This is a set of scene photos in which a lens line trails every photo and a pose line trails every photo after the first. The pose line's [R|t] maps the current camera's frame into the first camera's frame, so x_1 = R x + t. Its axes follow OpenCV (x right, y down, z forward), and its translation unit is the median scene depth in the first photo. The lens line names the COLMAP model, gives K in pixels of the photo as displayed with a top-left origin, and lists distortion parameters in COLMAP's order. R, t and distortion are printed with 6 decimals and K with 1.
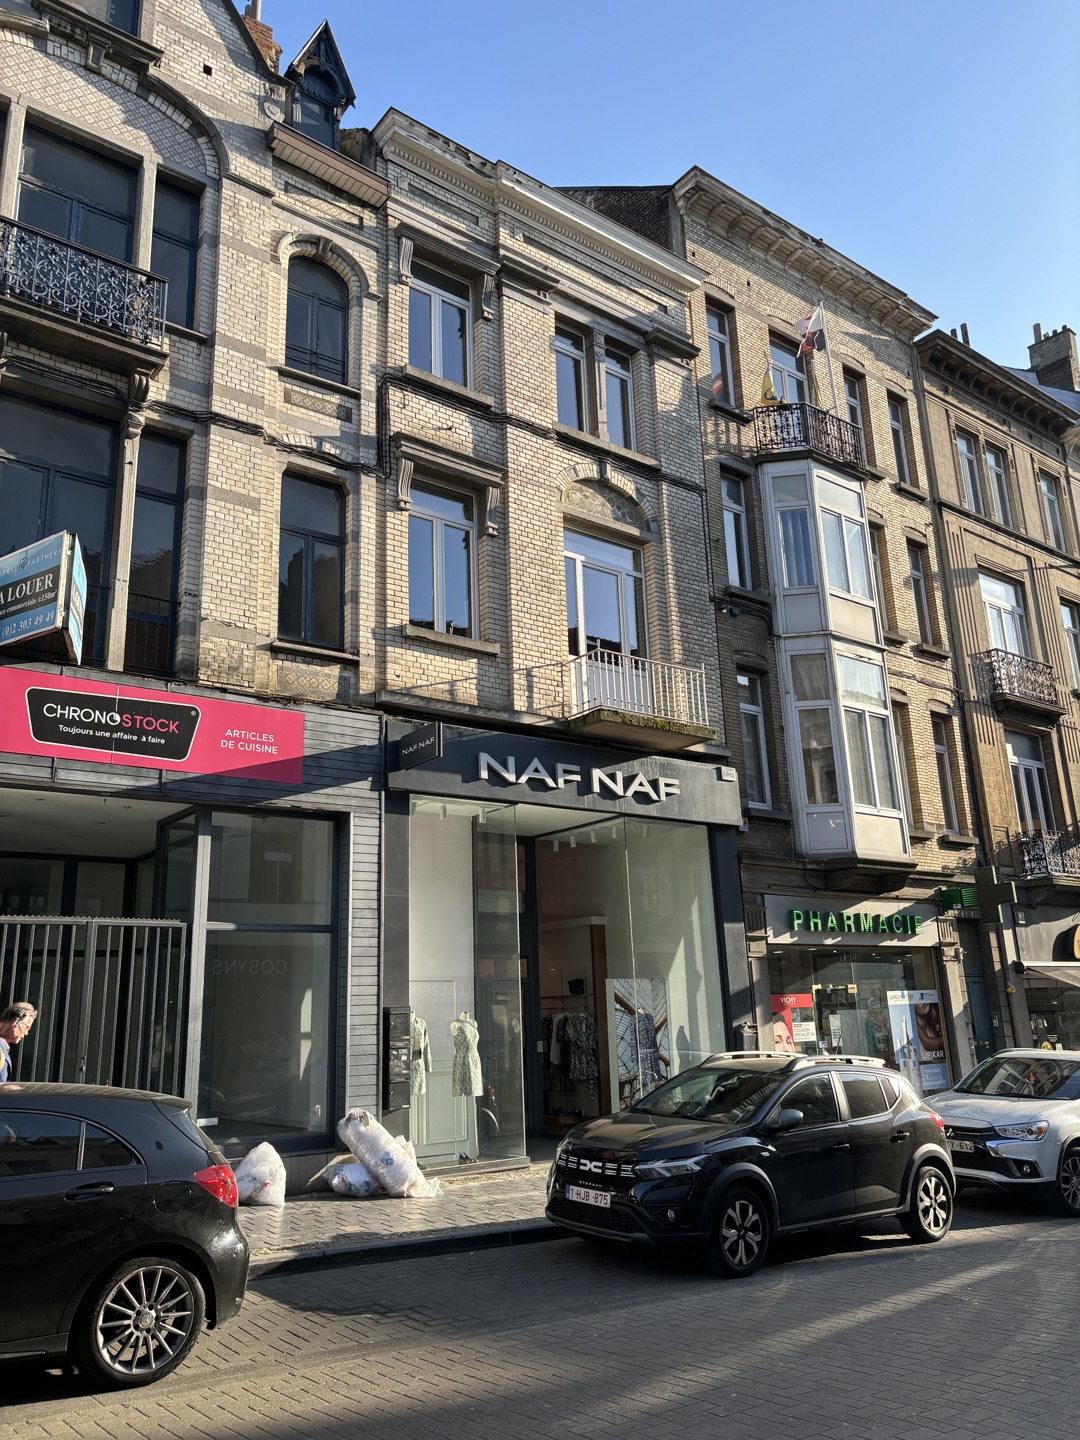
lens RADIAL K [[1008.2, 0, 540.0], [0, 1008.2, 720.0], [0, 0, 1]] dist [0.049225, -0.000529]
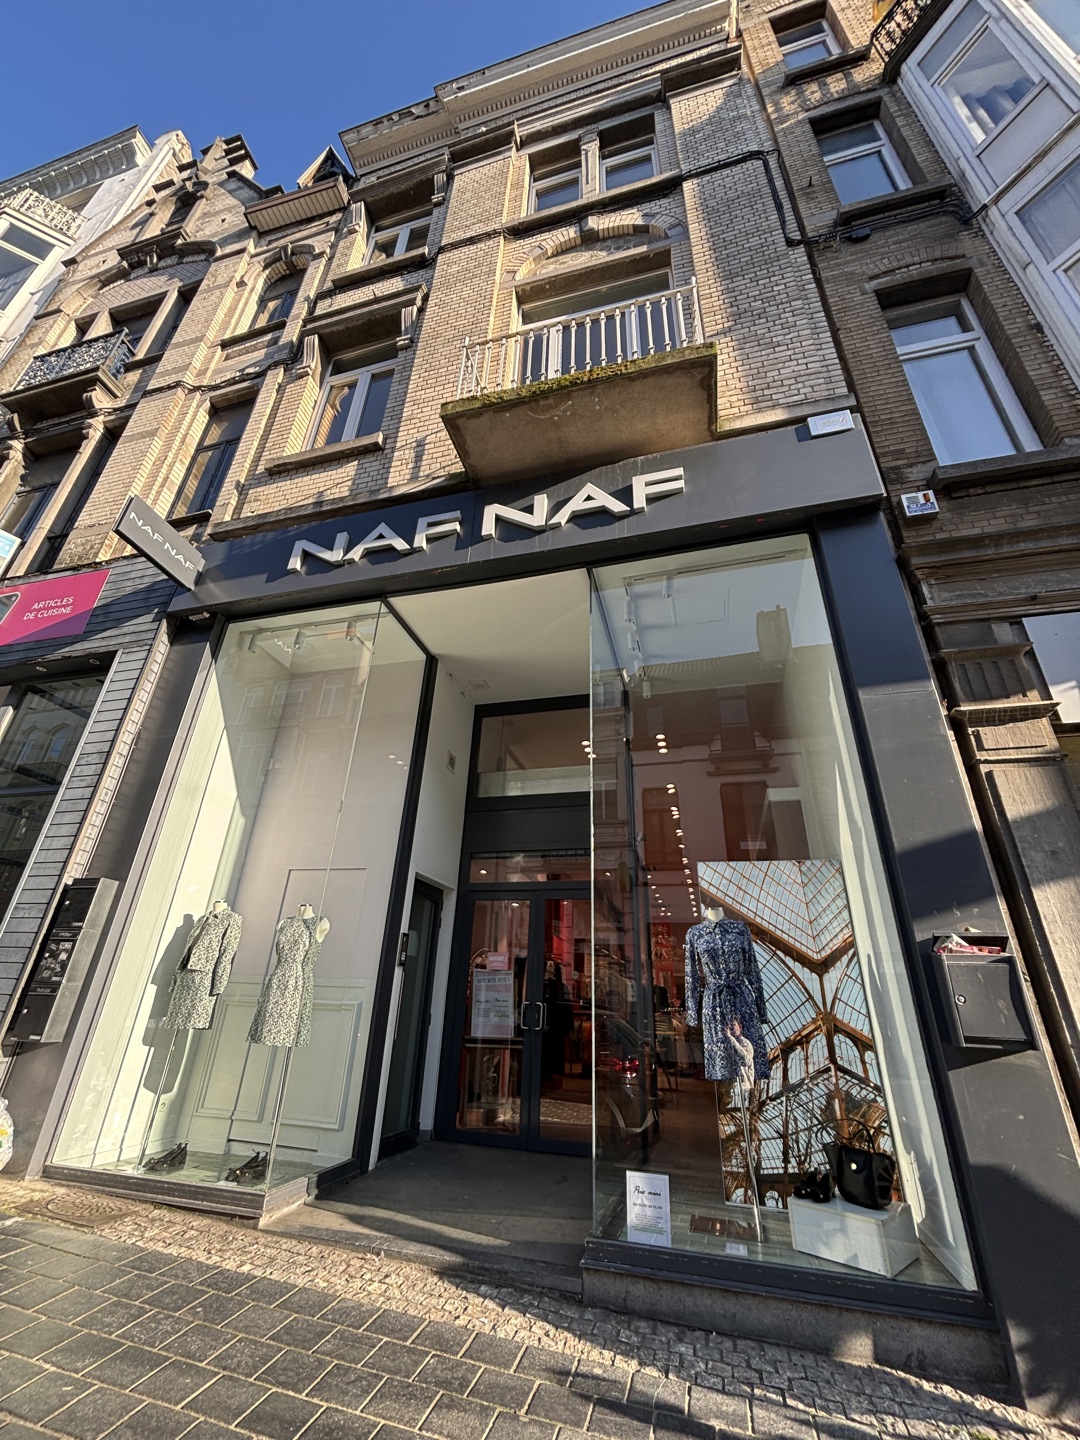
lens RADIAL K [[572.1, 0, 540.0], [0, 572.1, 720.0], [0, 0, 1]] dist [-0.001271, 0.000270]
pose [[0.619094, -0.297727, -0.726692, 0.303532], [0.169694, 0.954204, -0.246371, 0.278325], [0.766764, 0.029211, 0.641264, 0.837604]]
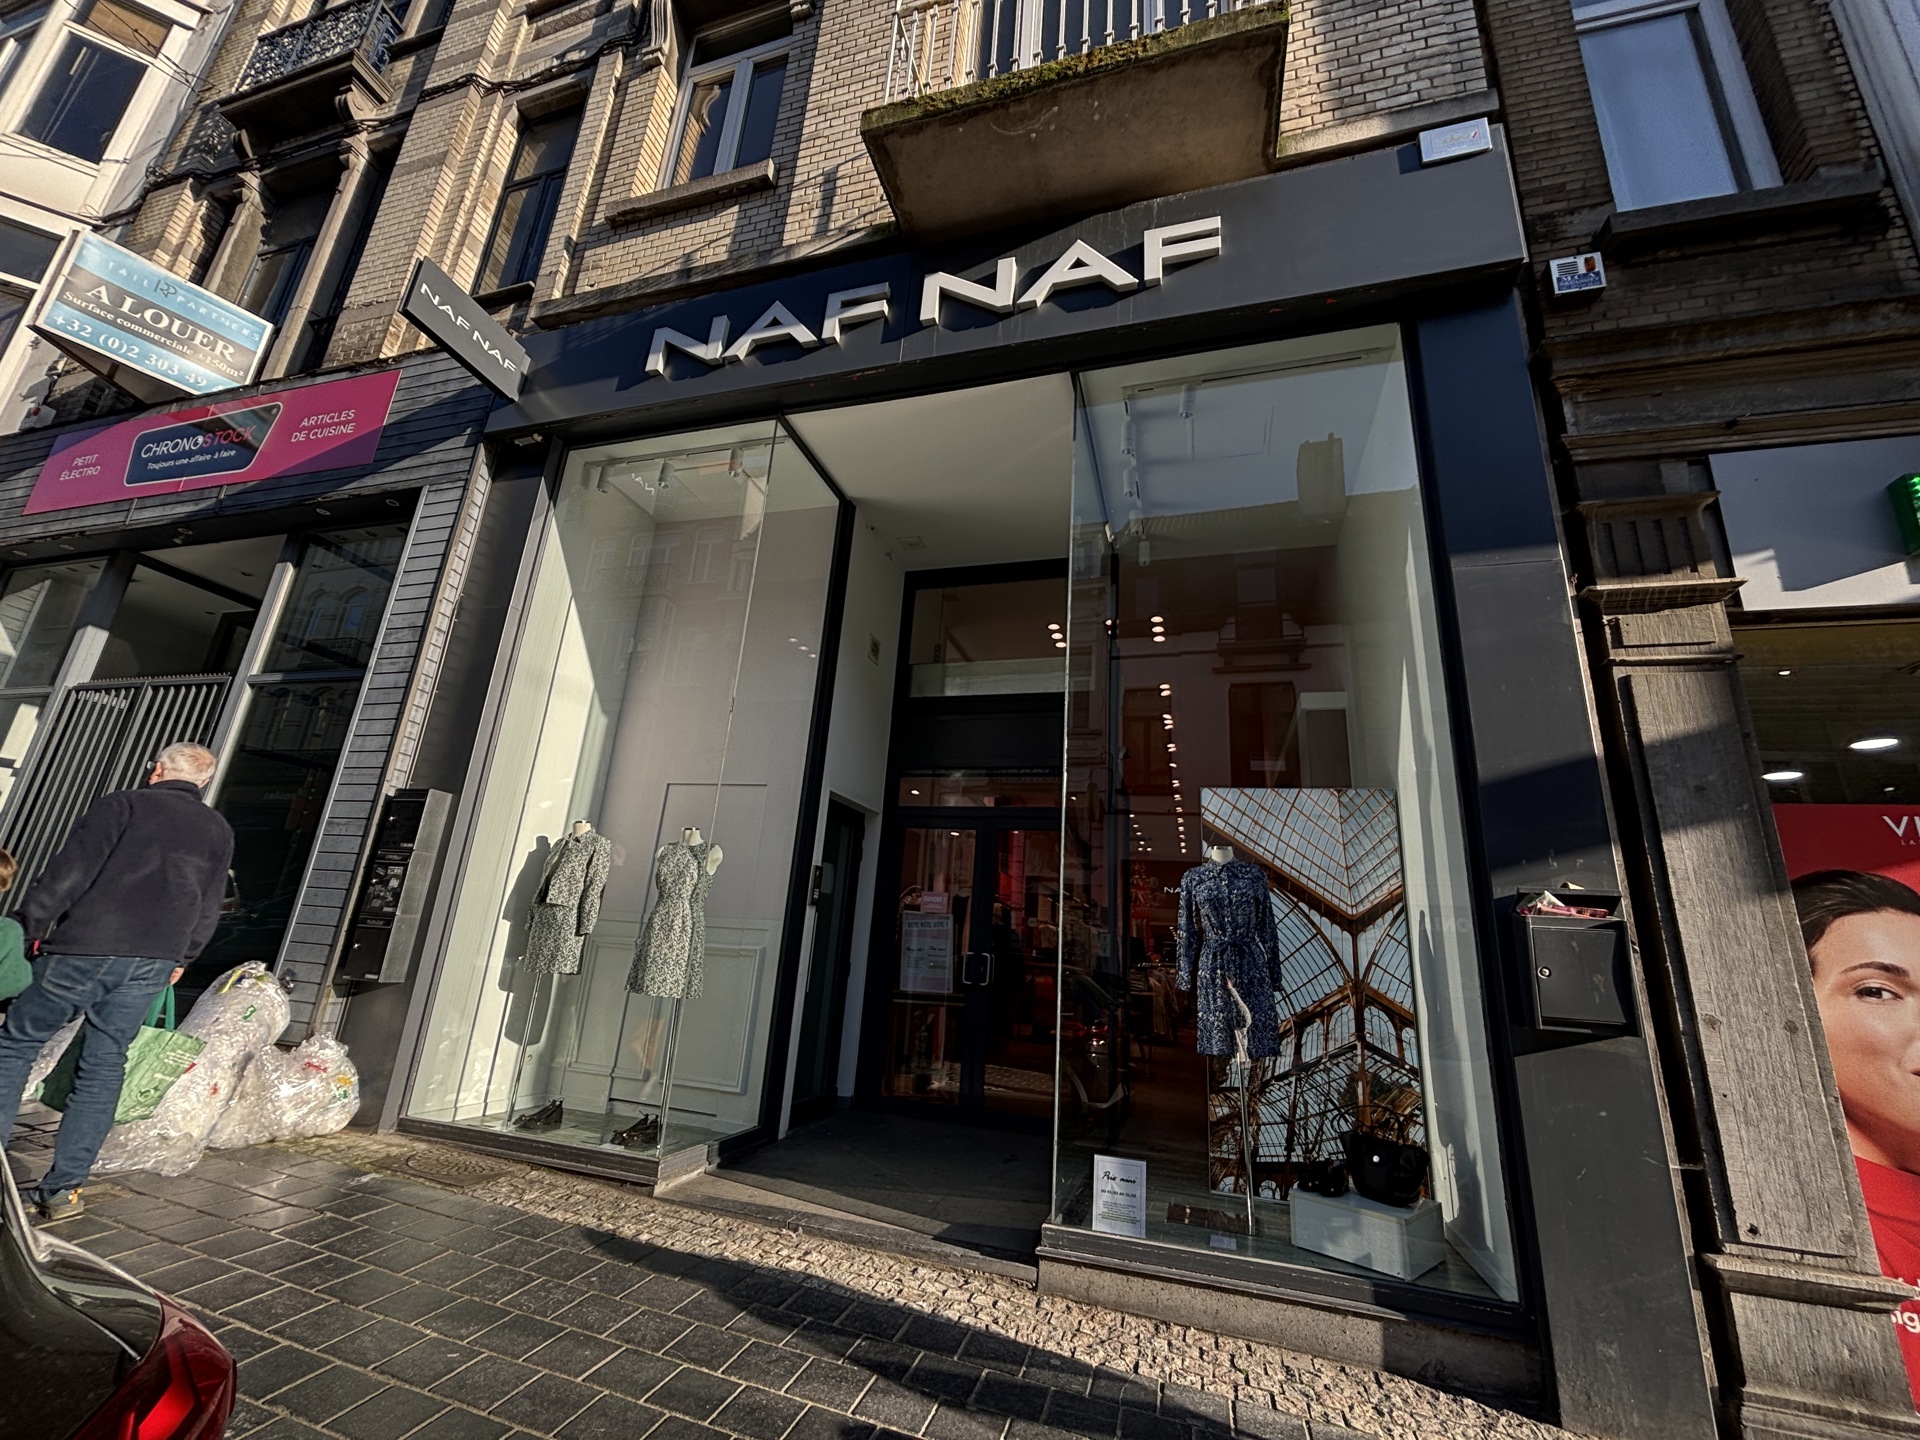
lens RADIAL K [[763.0, 0, 960.0], [0, 763.0, 720.0], [0, 0, 1]] dist [-0.001952, -0.000255]
pose [[0.598824, -0.160407, -0.784653, 0.296999], [0.145266, 0.985240, -0.090550, 0.276167], [0.787596, -0.059760, 0.613287, 0.836583]]
